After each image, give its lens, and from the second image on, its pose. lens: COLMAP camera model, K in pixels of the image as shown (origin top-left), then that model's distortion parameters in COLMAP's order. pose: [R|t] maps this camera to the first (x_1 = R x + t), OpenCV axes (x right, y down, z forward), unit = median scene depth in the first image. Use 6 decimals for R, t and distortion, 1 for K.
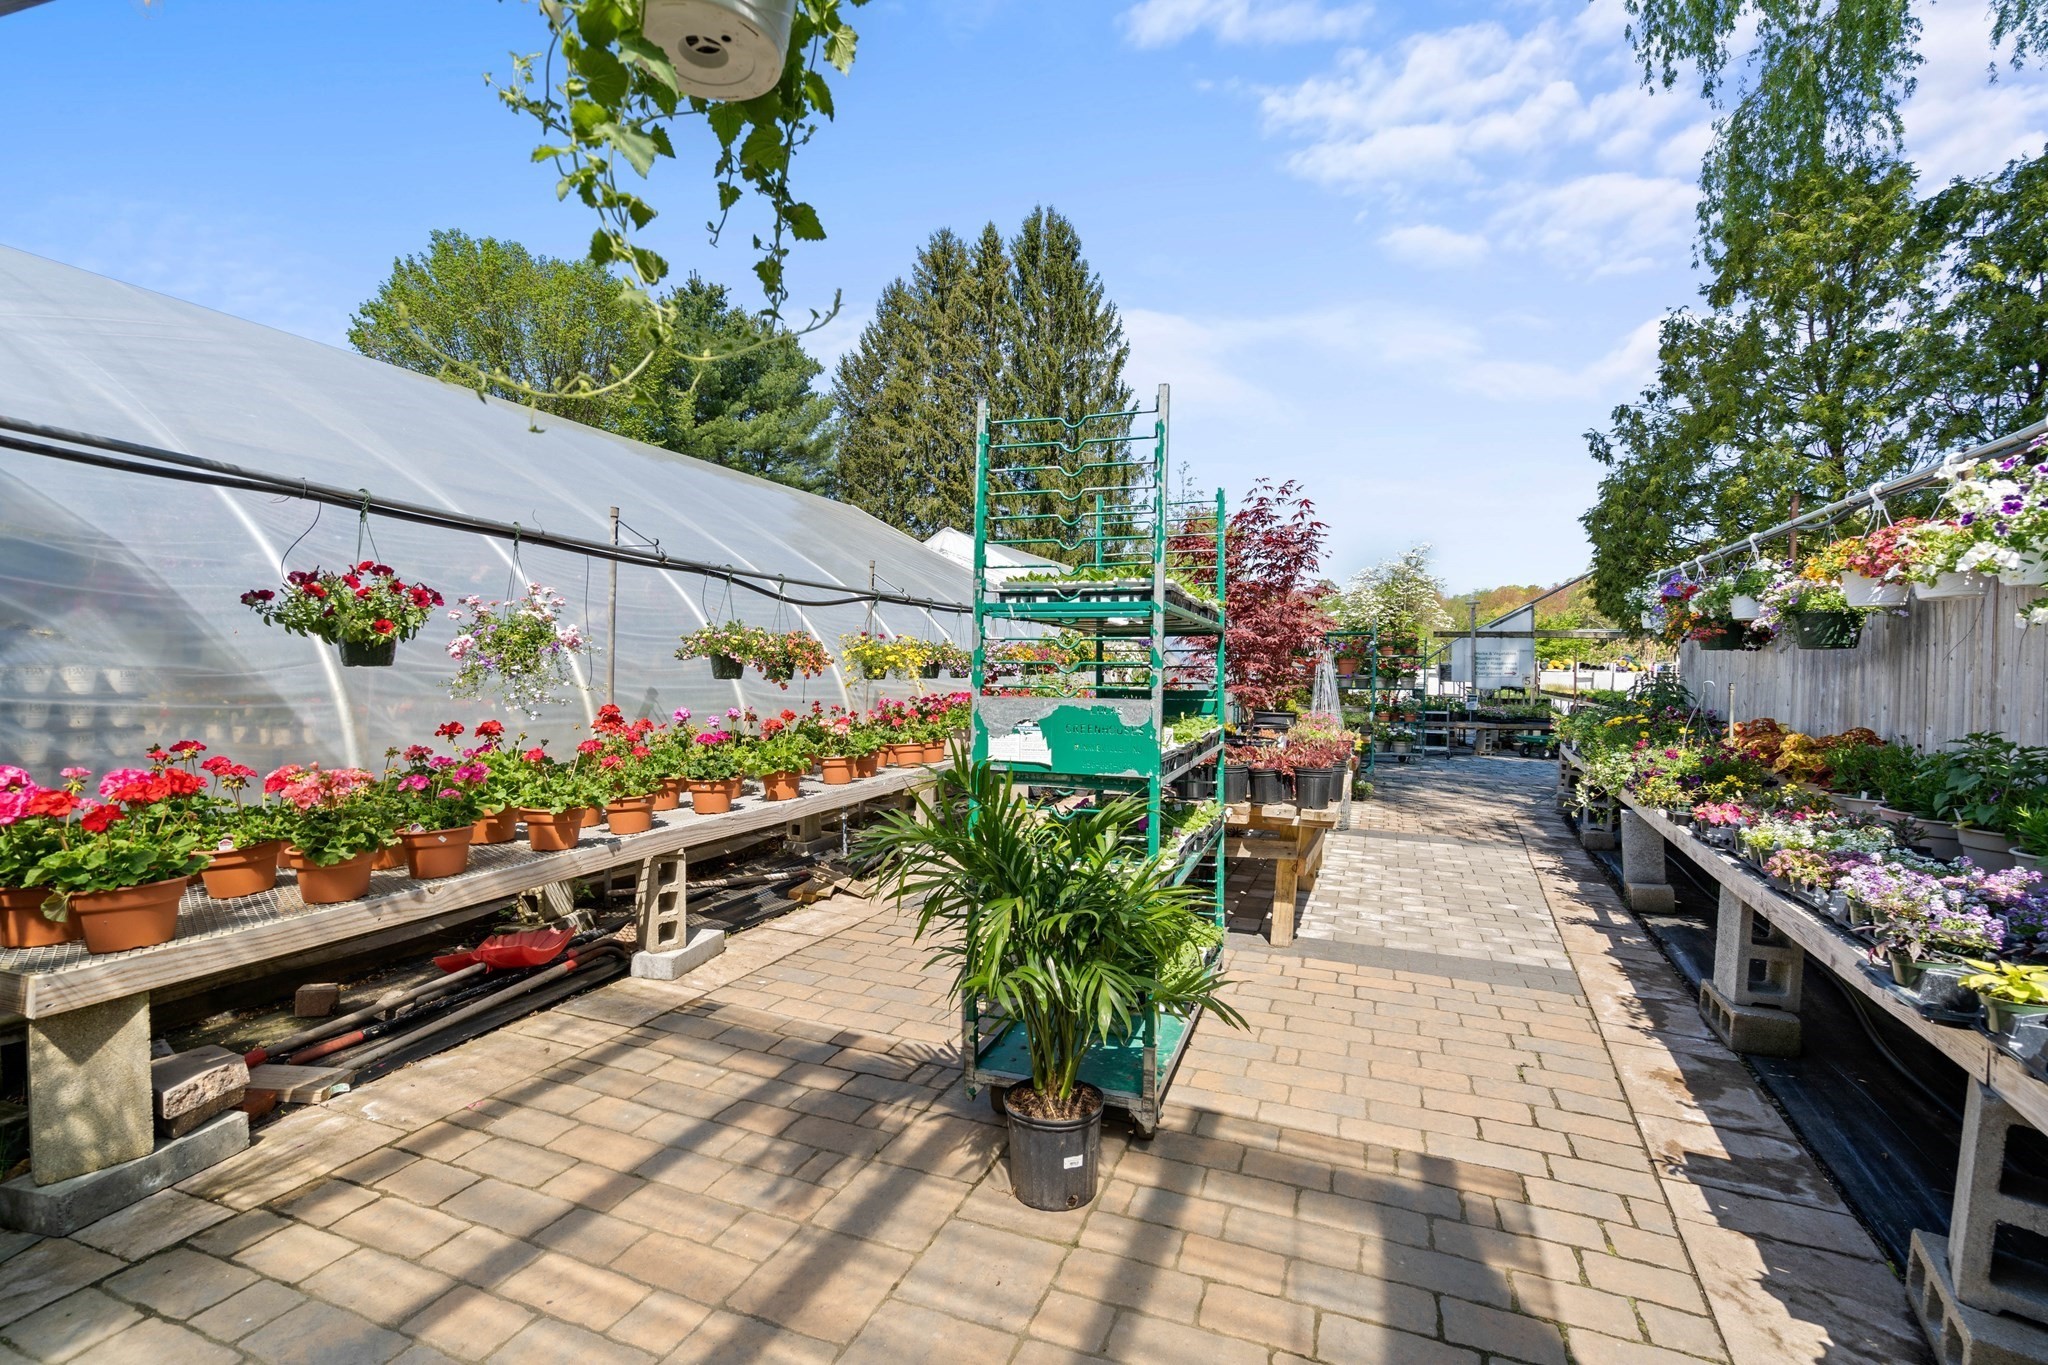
lens RADIAL K [[933.1, 0, 1015.2], [0, 933.1, 681.4], [0, 0, 1]] dist [-0.003175, 0.000328]
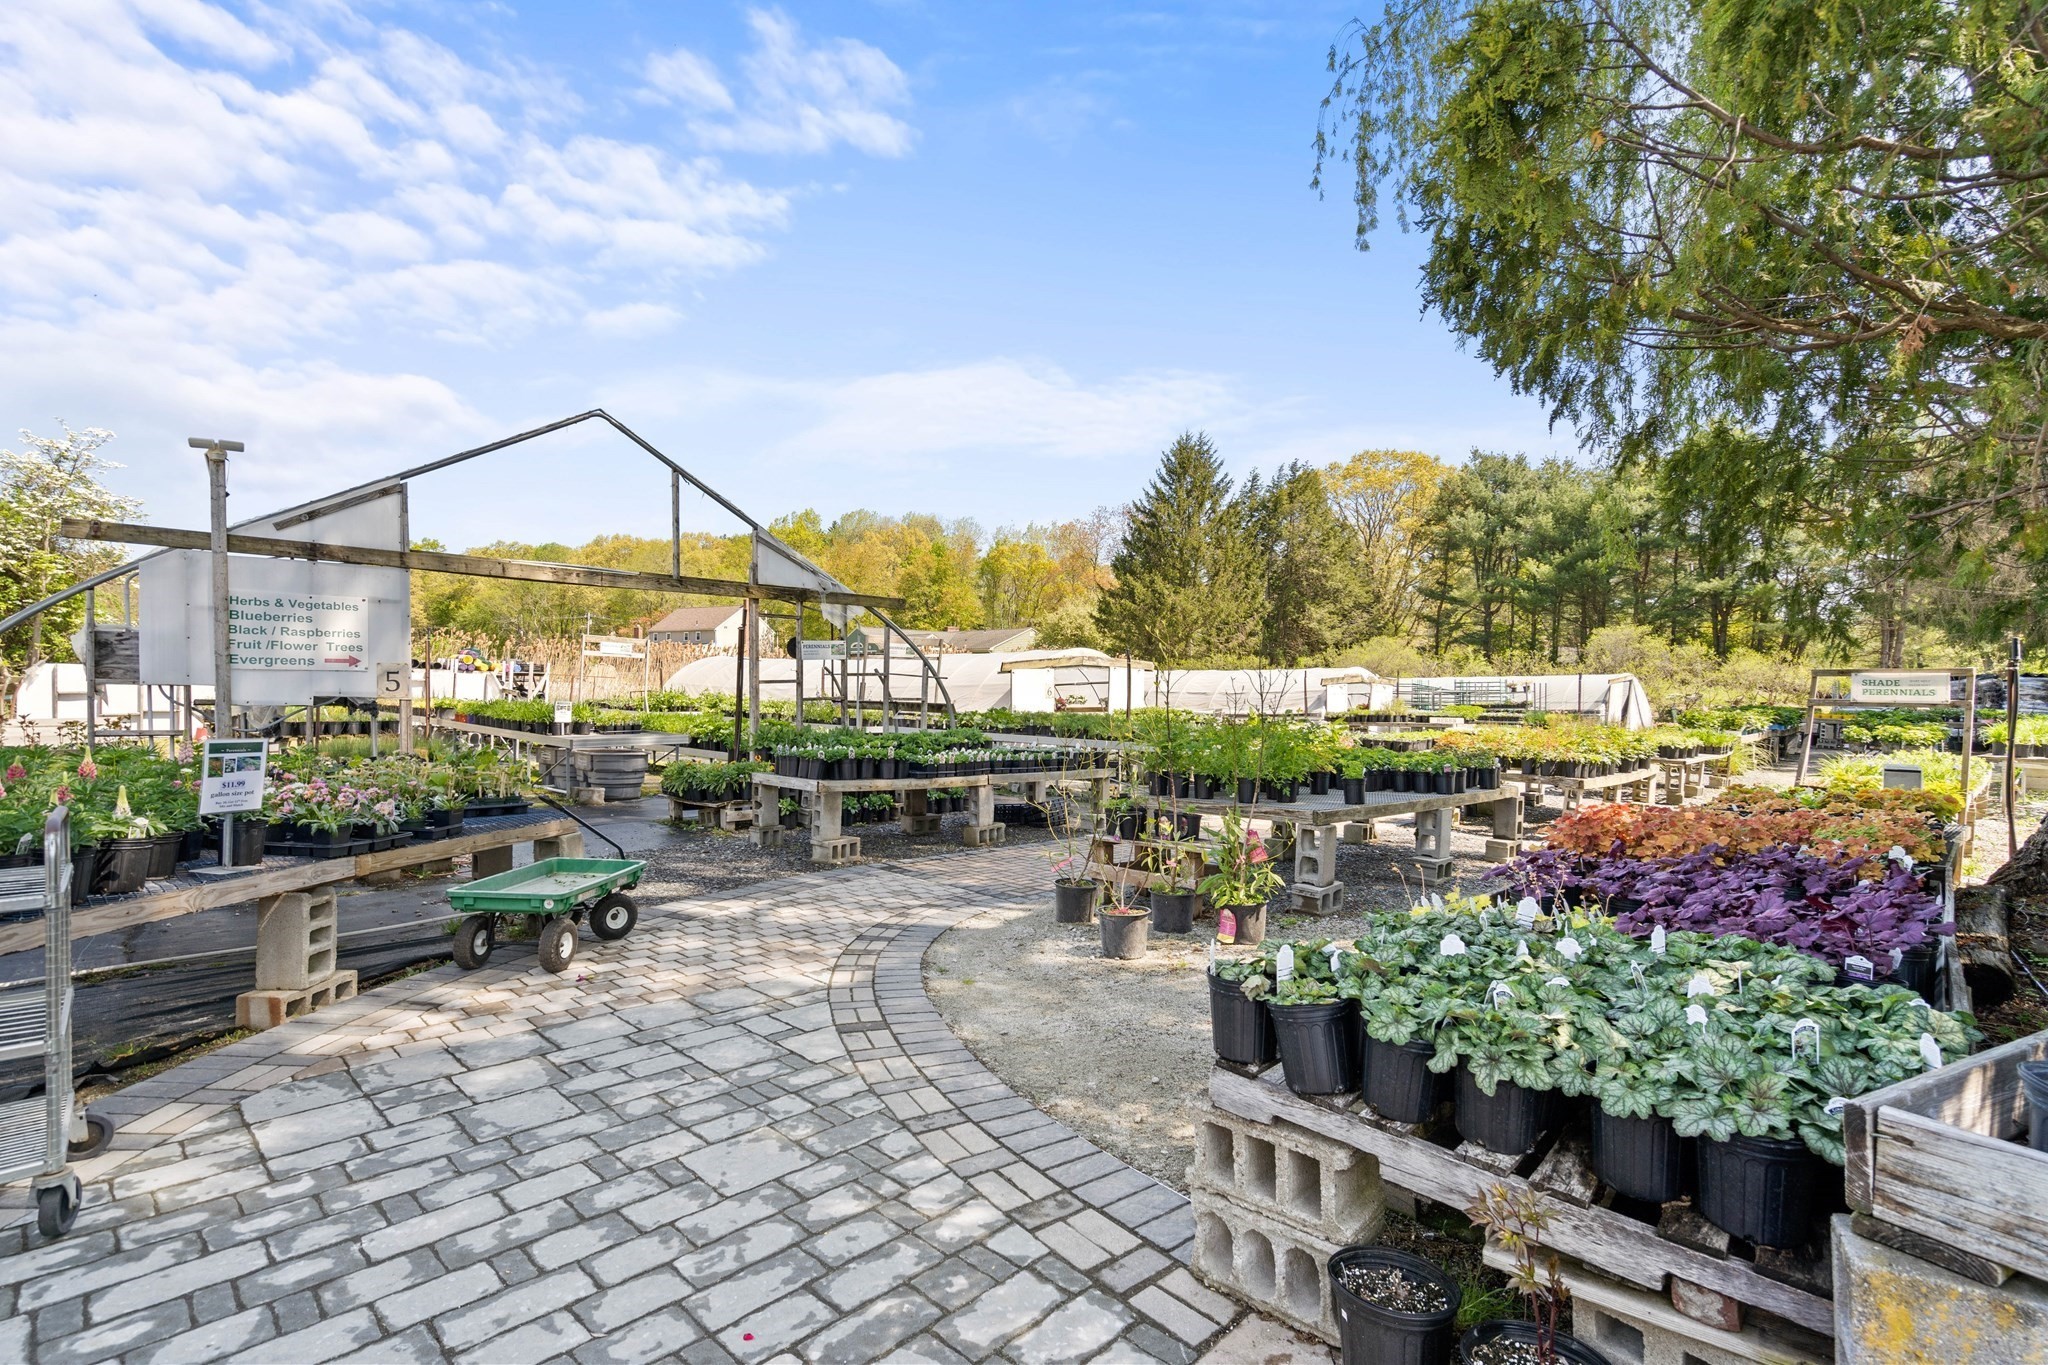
lens RADIAL K [[933.1, 0, 1015.2], [0, 933.1, 681.4], [0, 0, 1]] dist [-0.003175, 0.000328]
pose [[0.385467, -0.001474, 0.922720, 0.230332], [0.008318, 0.999964, -0.001877, 0.001882], [-0.922684, 0.008399, 0.385465, 0.478634]]
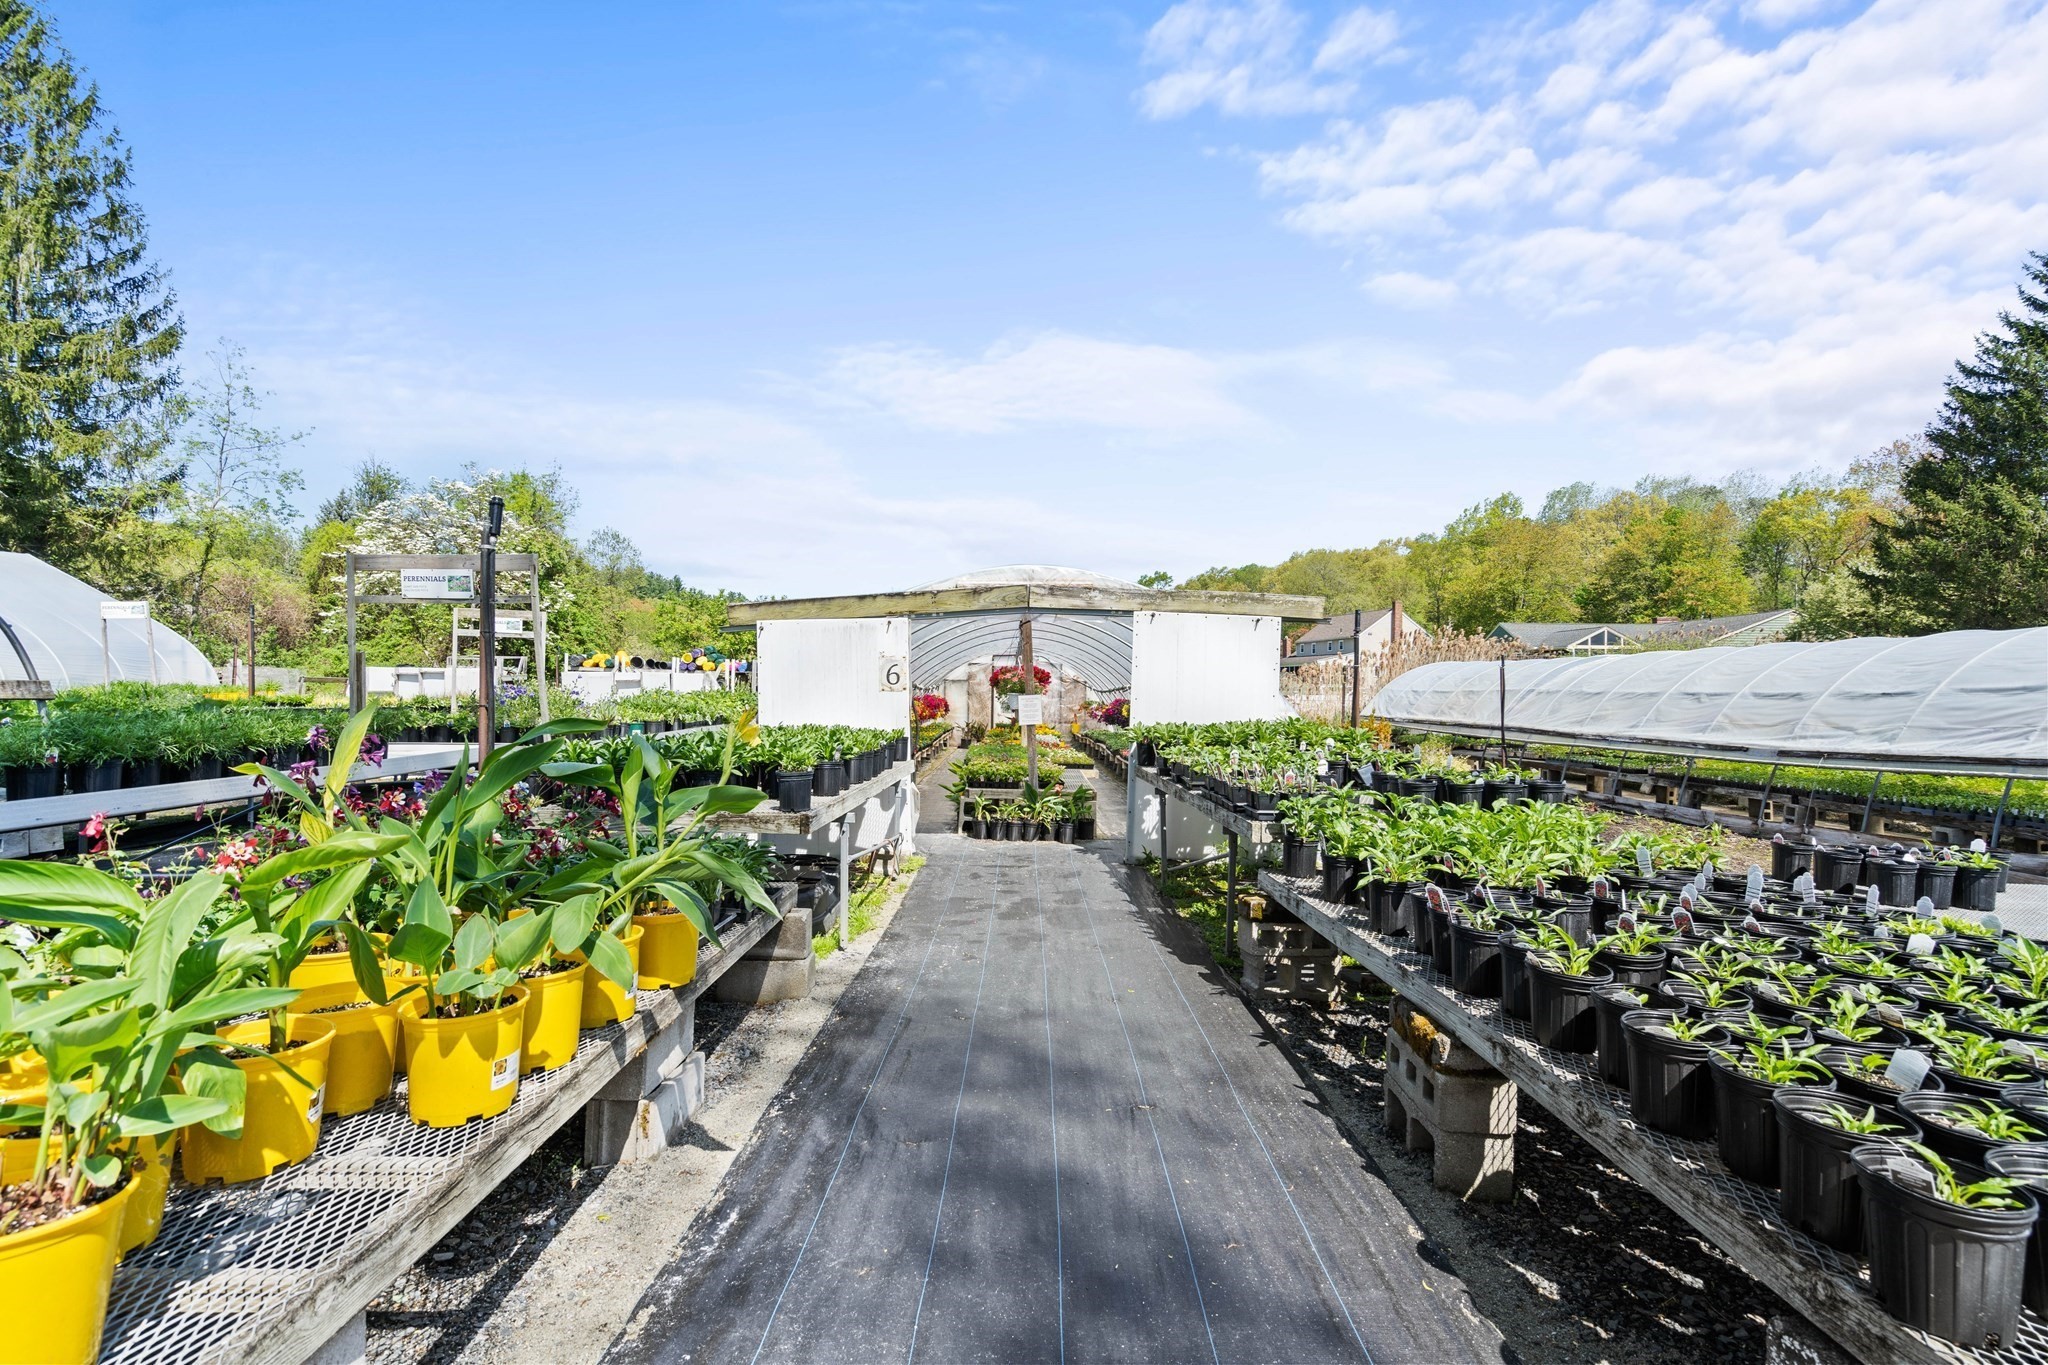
lens RADIAL K [[924.4, 0, 1027.3], [0, 924.4, 663.6], [0, 0, 1]] dist [0.002900, 0.000722]
pose [[0.918196, 0.014057, 0.395876, 0.803937], [0.003973, 0.998993, -0.044688, 0.016610], [-0.396106, 0.042605, 0.917216, 0.455573]]
